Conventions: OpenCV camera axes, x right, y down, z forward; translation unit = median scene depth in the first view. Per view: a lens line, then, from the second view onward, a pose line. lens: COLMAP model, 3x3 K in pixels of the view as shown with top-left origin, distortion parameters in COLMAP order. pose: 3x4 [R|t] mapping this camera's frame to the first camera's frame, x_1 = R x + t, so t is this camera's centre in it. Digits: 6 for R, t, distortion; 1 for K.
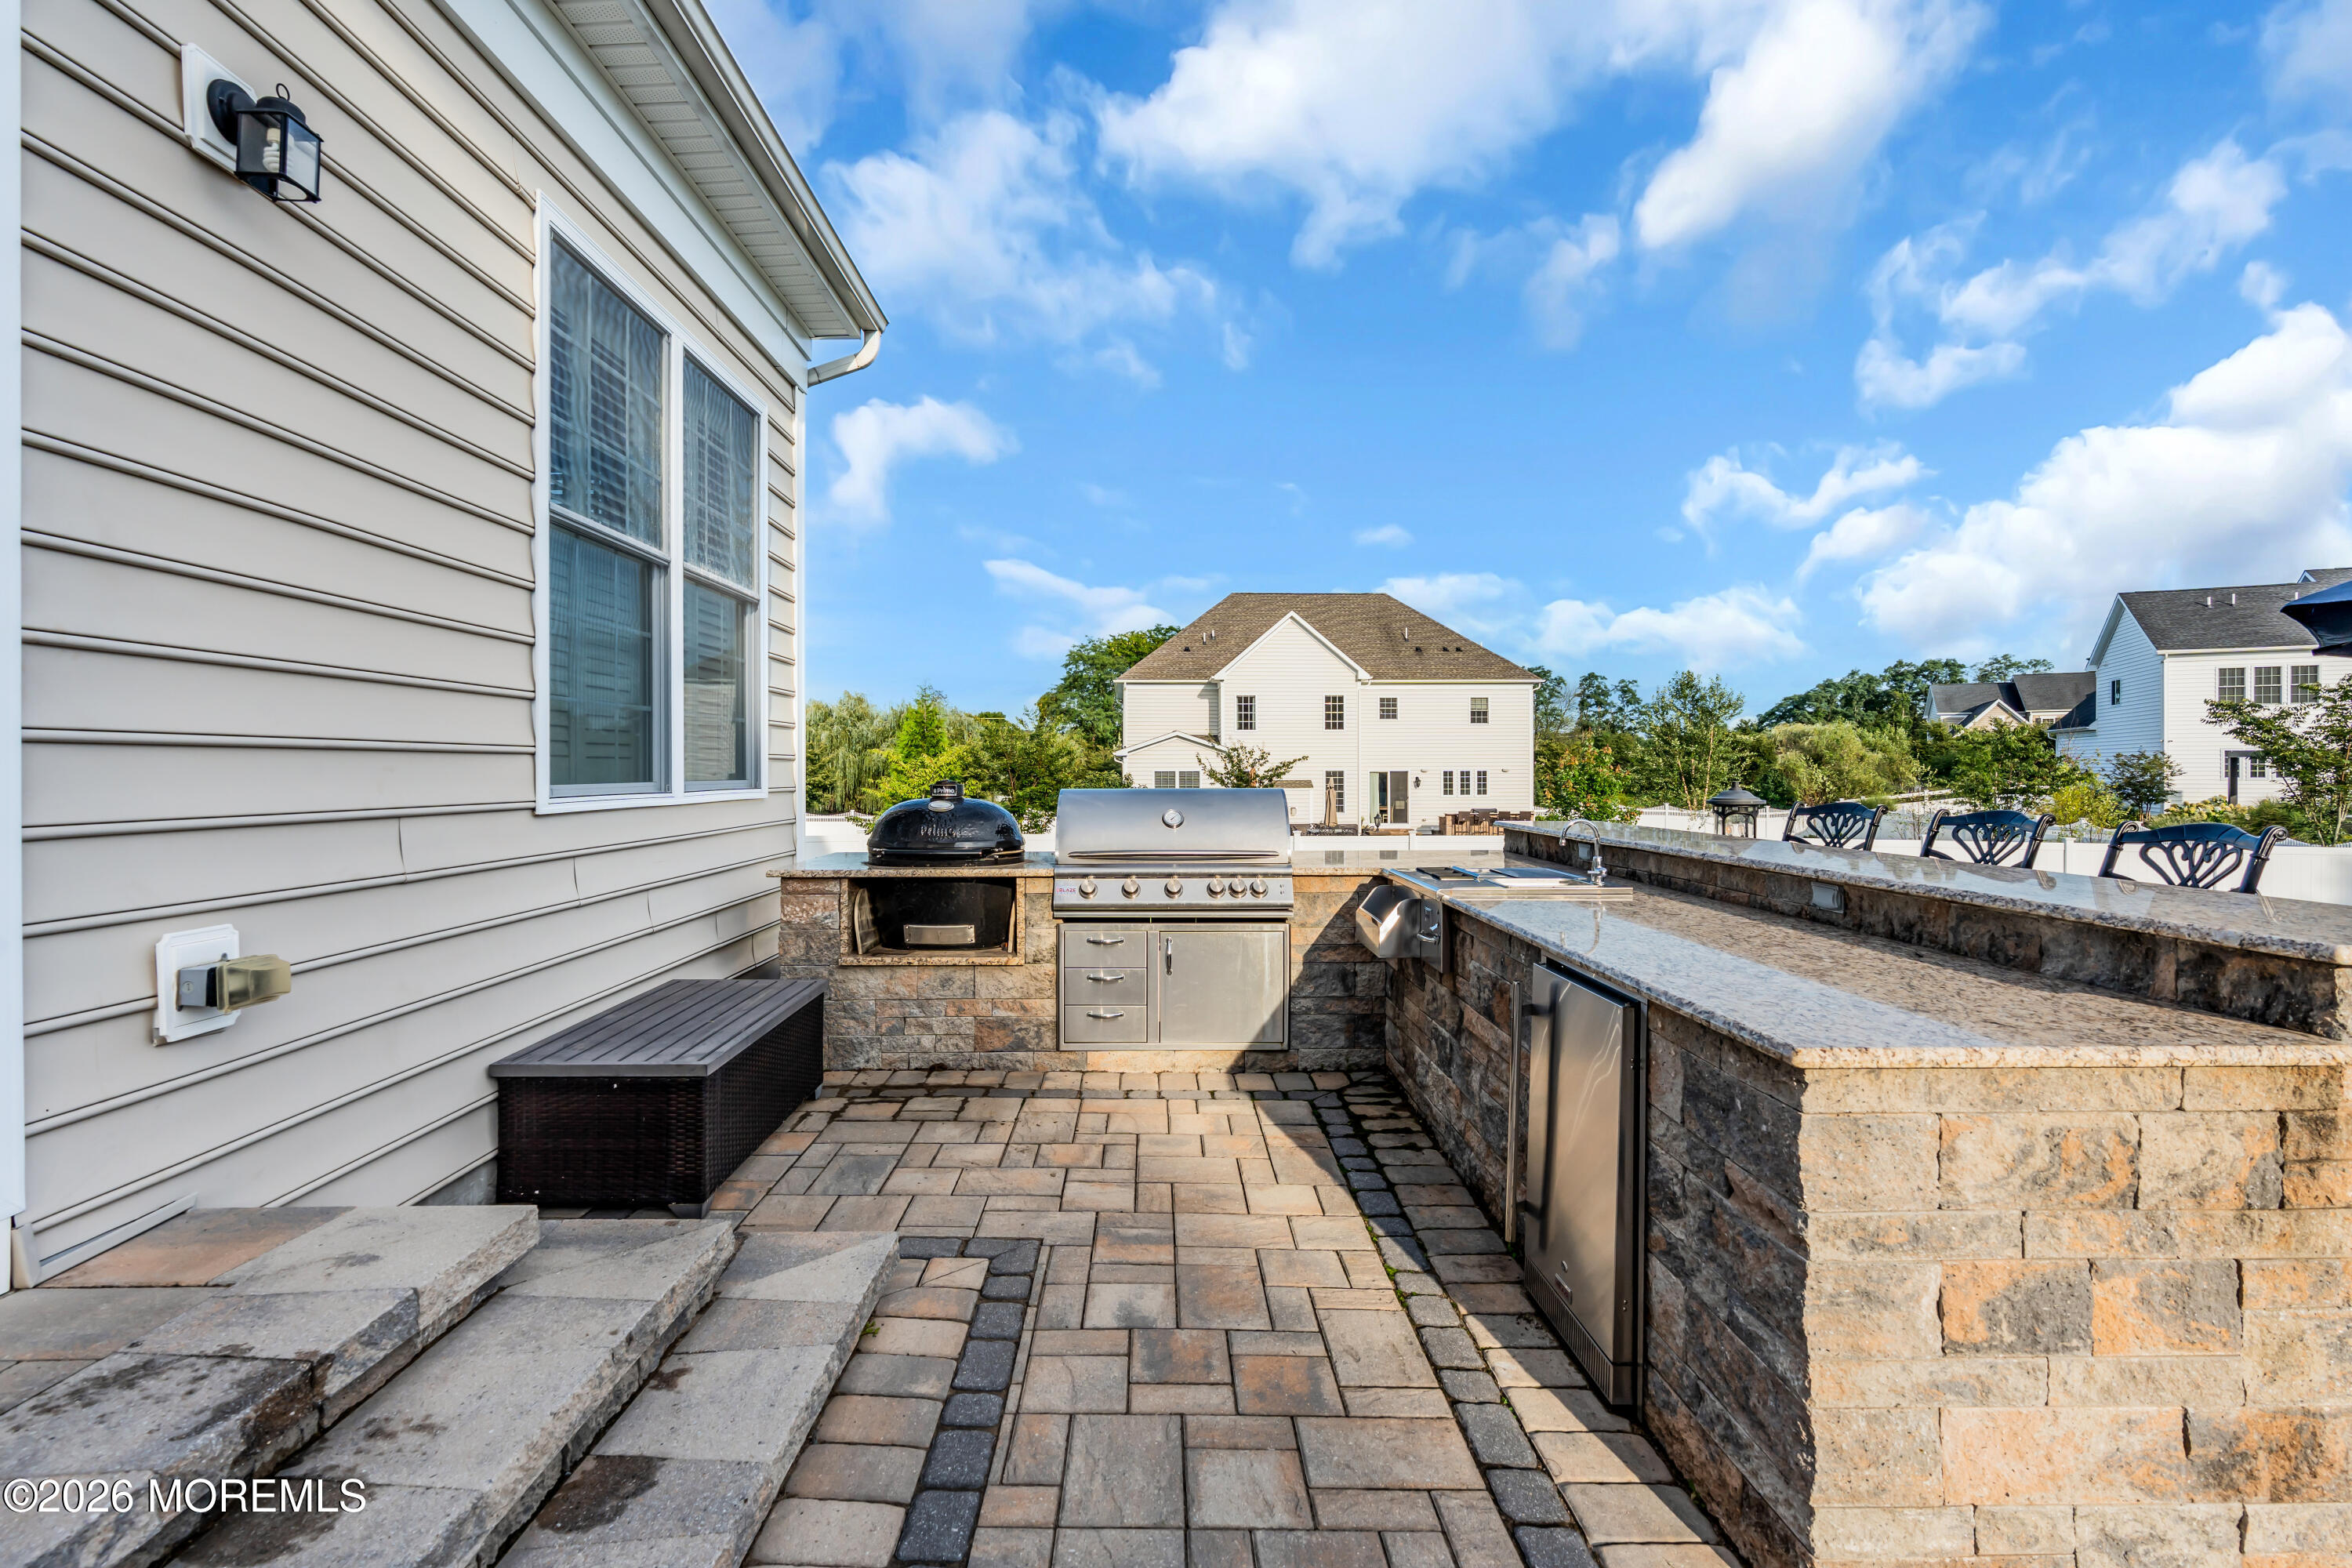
lens RADIAL K [[1108.1, 0, 1161.3], [0, 1108.1, 754.4], [0, 0, 1]] dist [-0.002310, 0.000216]
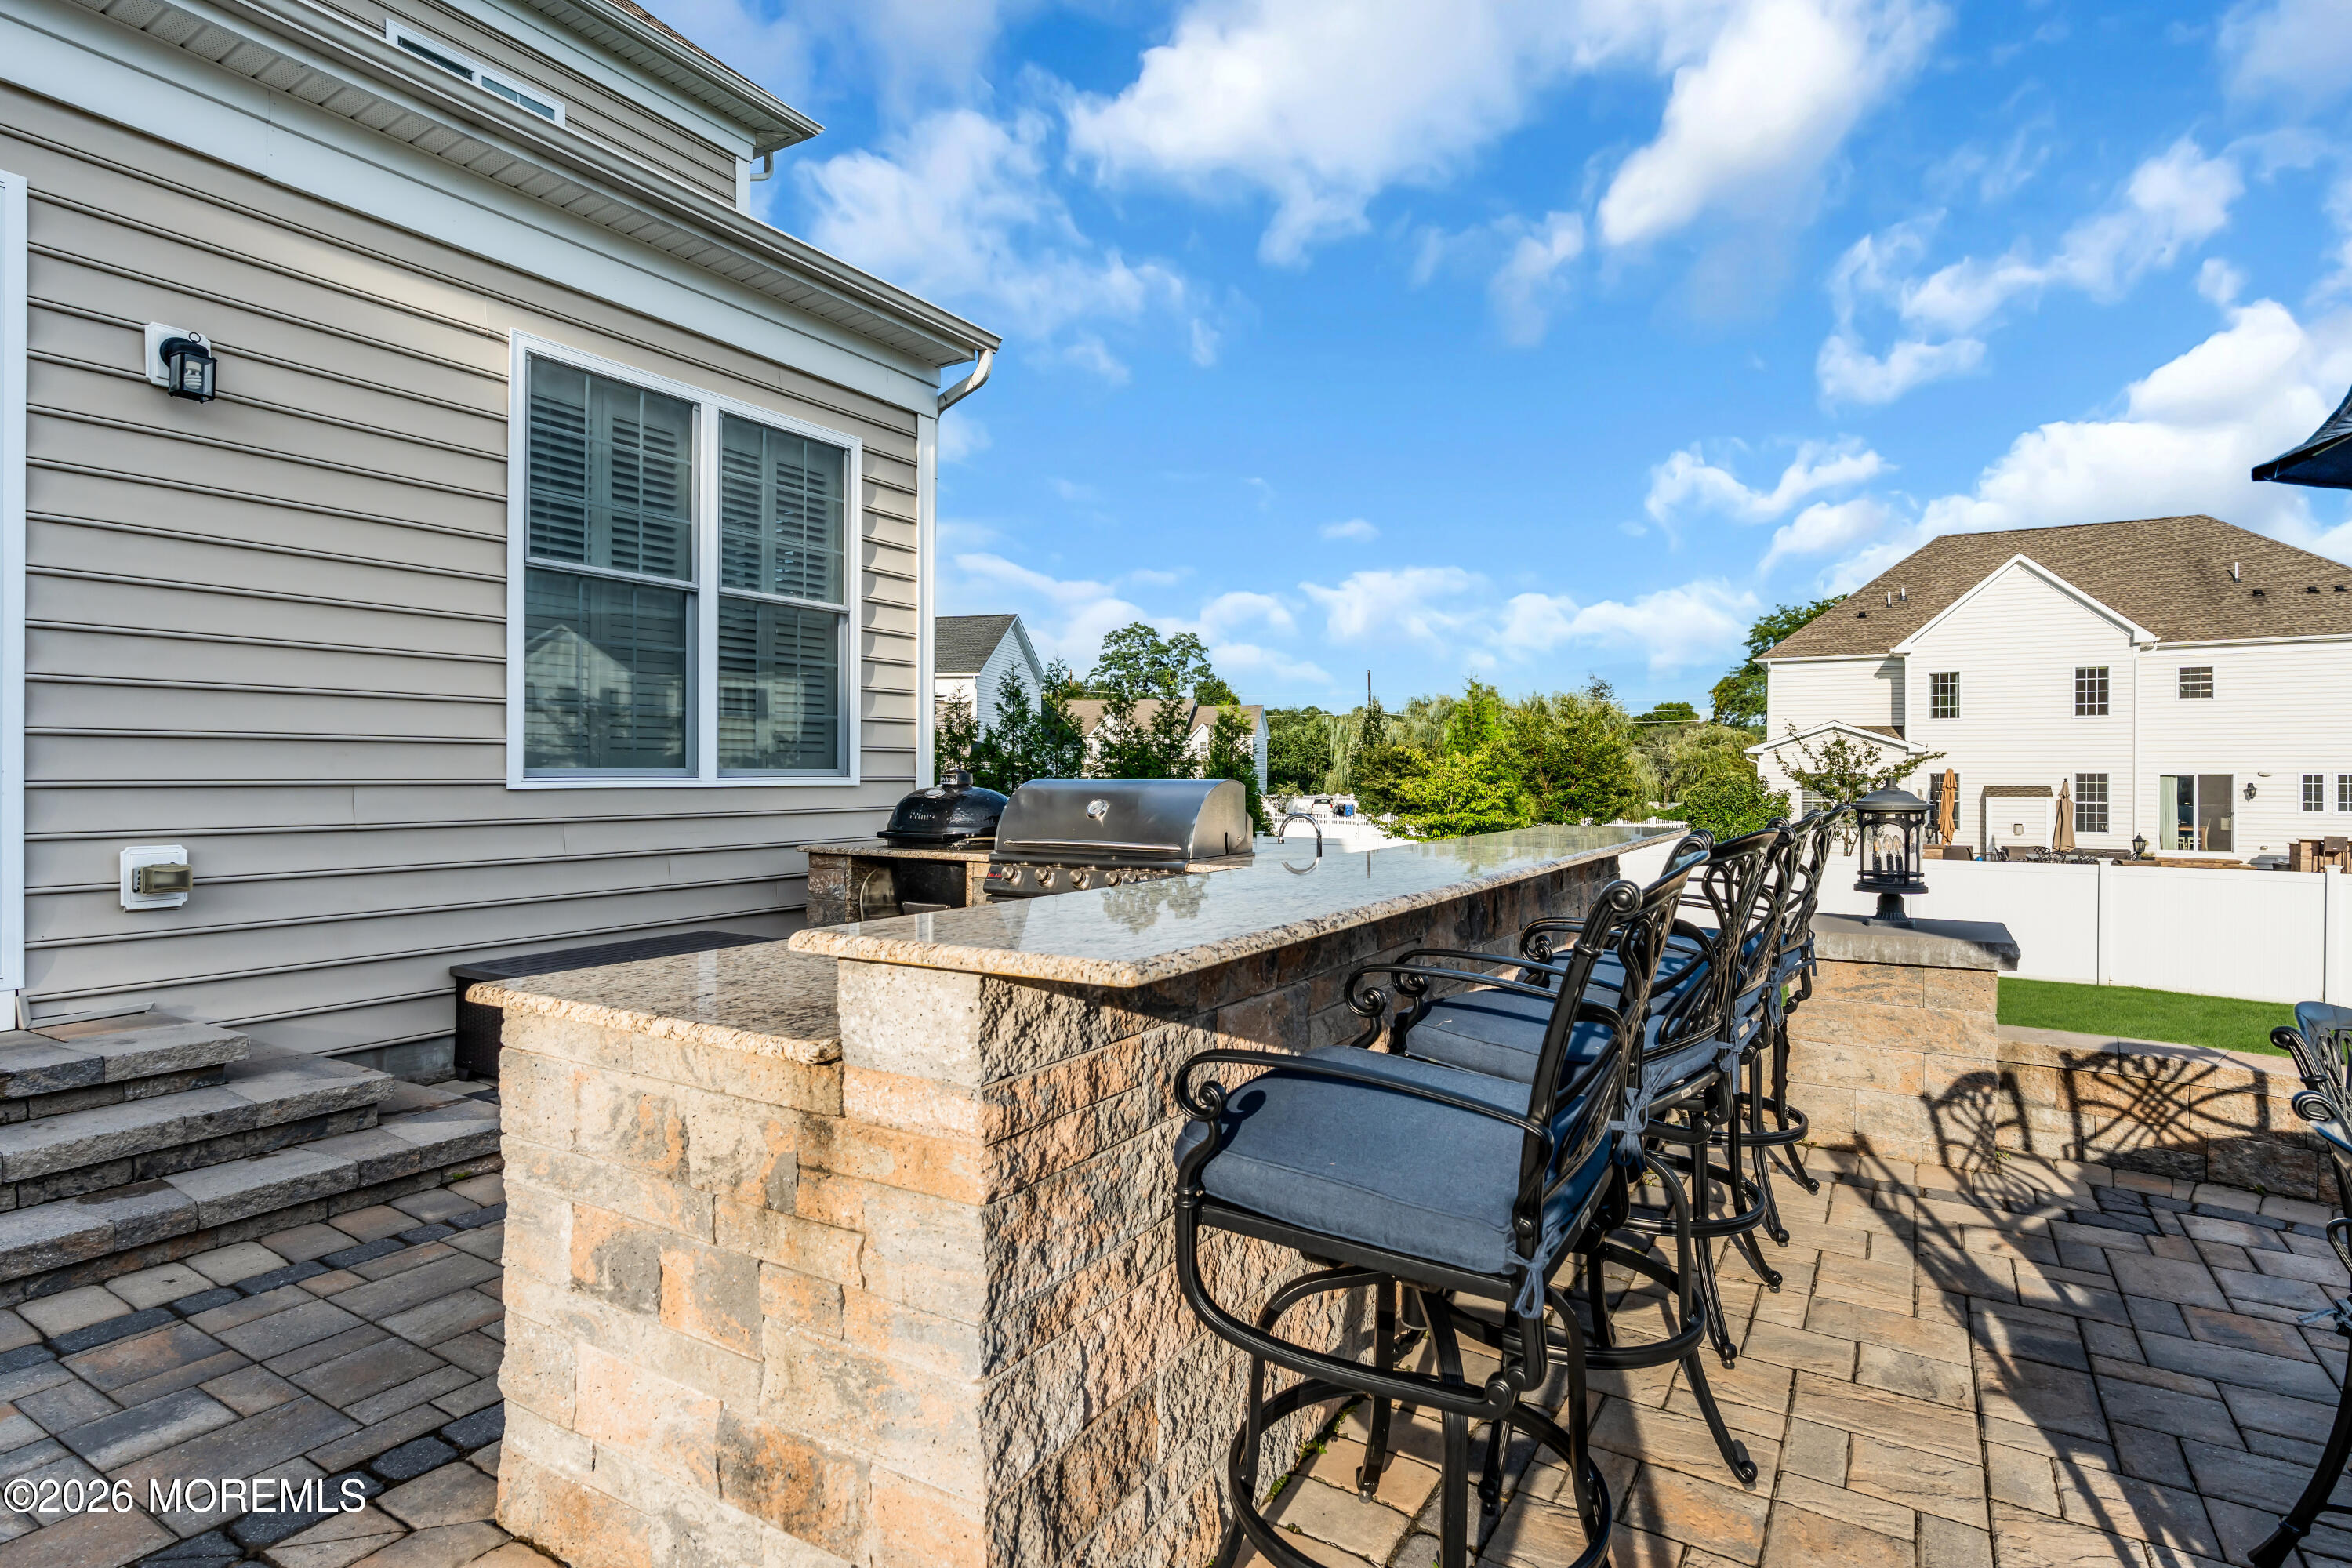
lens RADIAL K [[1248.0, 0, 1186.2], [0, 1248.0, 756.9], [0, 0, 1]] dist [0.006990, -0.001578]
pose [[0.845470, -0.003425, -0.534012, 0.149455], [0.004049, 0.999992, -0.000002, 0.002850], [0.534007, -0.002161, 0.845477, 0.023003]]
